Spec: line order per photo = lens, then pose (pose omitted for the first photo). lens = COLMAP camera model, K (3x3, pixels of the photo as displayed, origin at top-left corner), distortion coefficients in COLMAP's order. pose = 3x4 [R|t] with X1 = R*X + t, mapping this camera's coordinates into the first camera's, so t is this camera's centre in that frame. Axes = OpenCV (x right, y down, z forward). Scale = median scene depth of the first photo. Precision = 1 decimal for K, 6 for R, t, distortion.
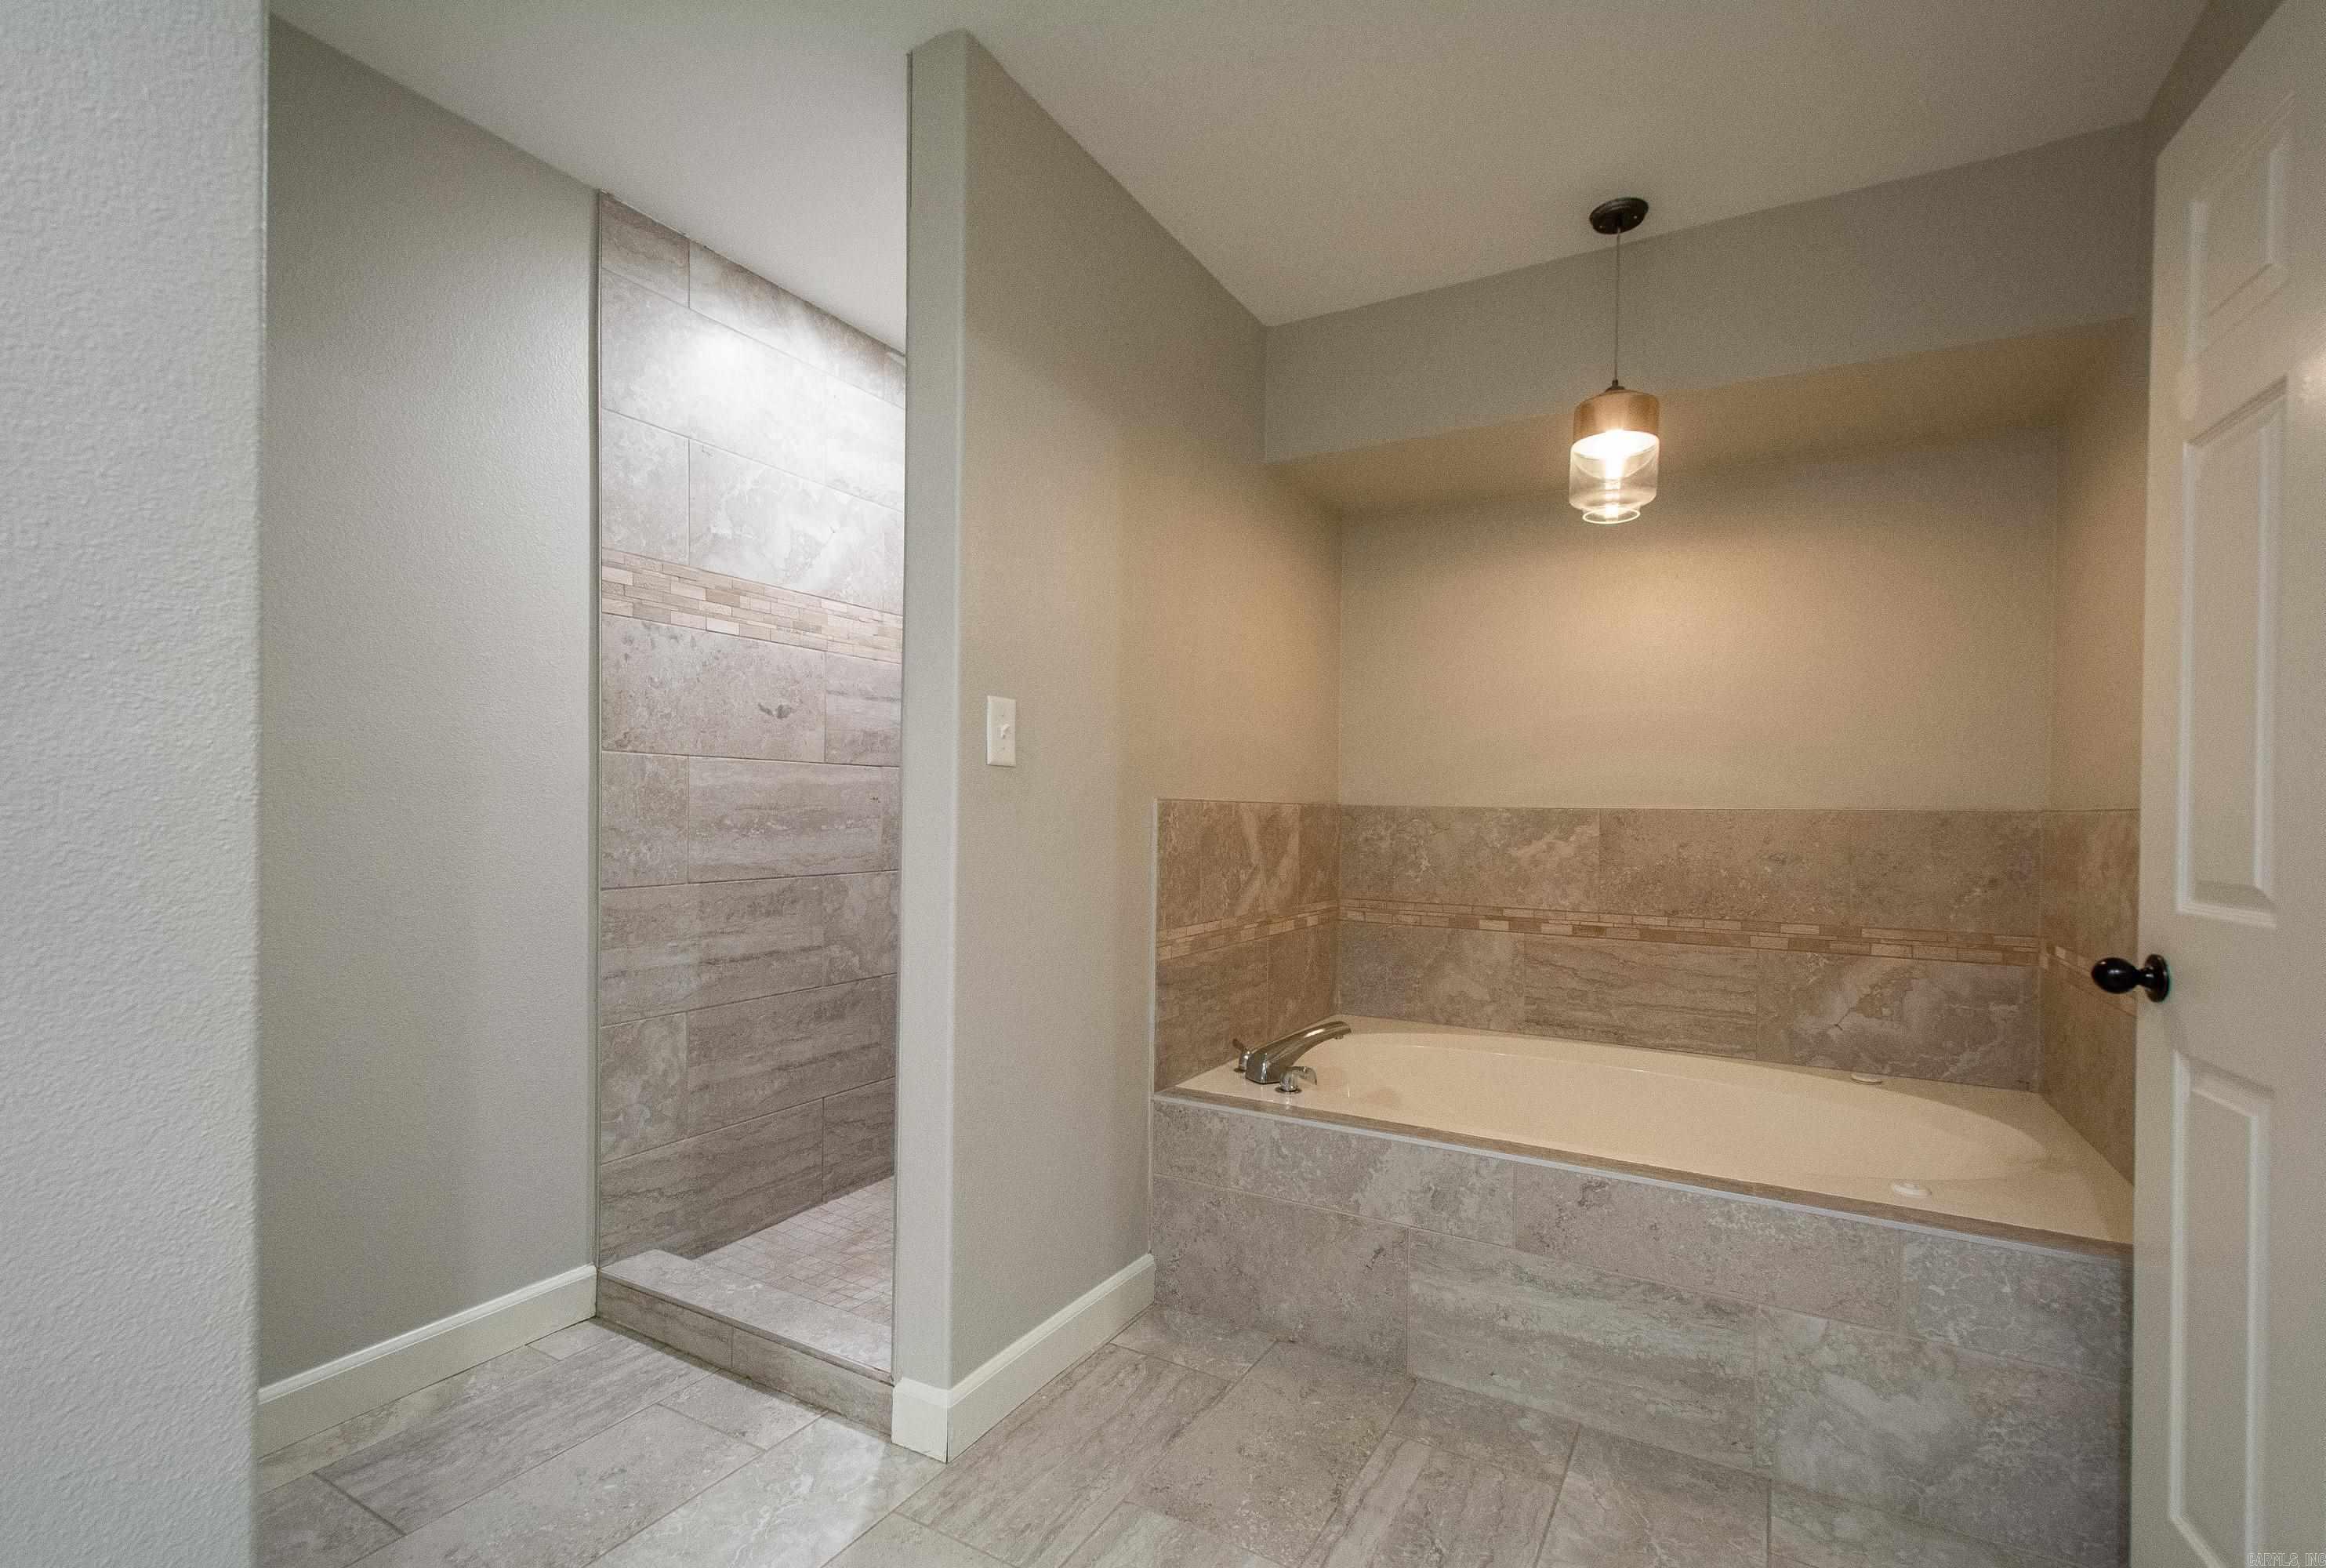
lens RADIAL K [[1028.4, 0, 1202.0], [0, 1028.4, 818.5], [0, 0, 1]] dist [0.017145, -0.001060]
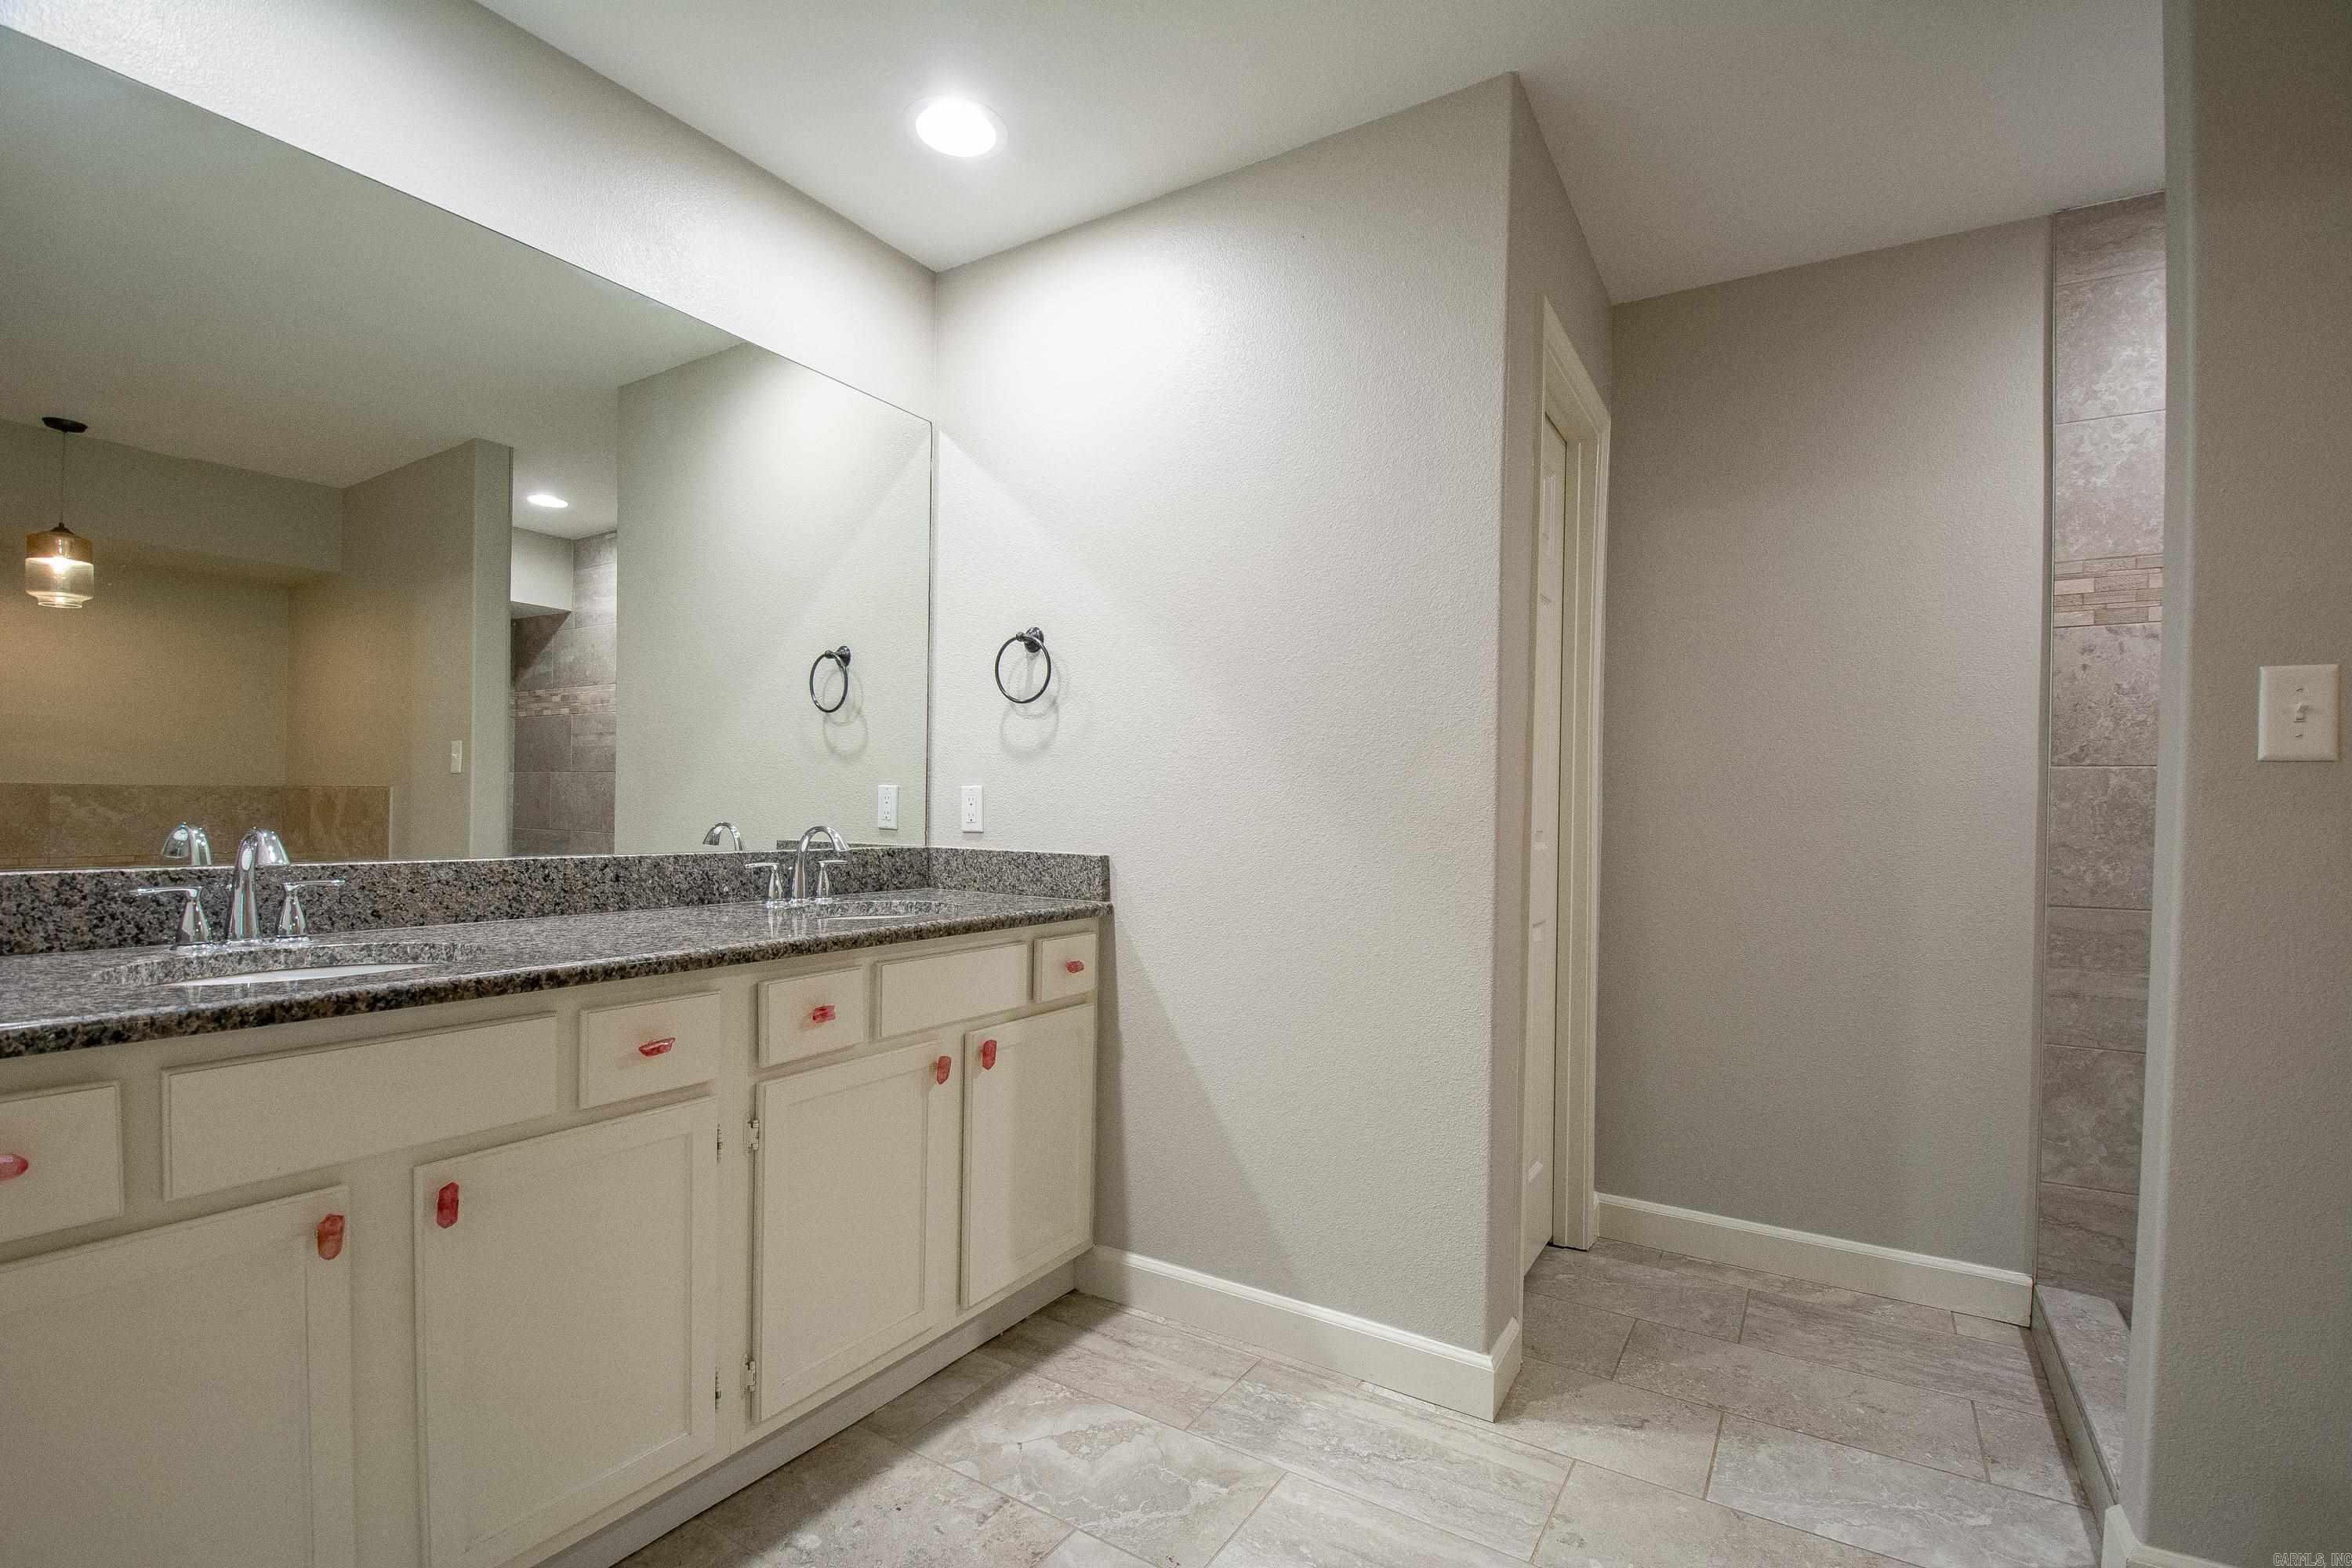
lens RADIAL K [[1036.5, 0, 1226.2], [0, 1036.5, 819.2], [0, 0, 1]] dist [0.022887, -0.017164]
pose [[-0.003621, -0.004166, -0.999985, 0.427083], [-0.023864, 0.999707, -0.004079, 0.008245], [0.999709, 0.023848, -0.003719, 0.210464]]
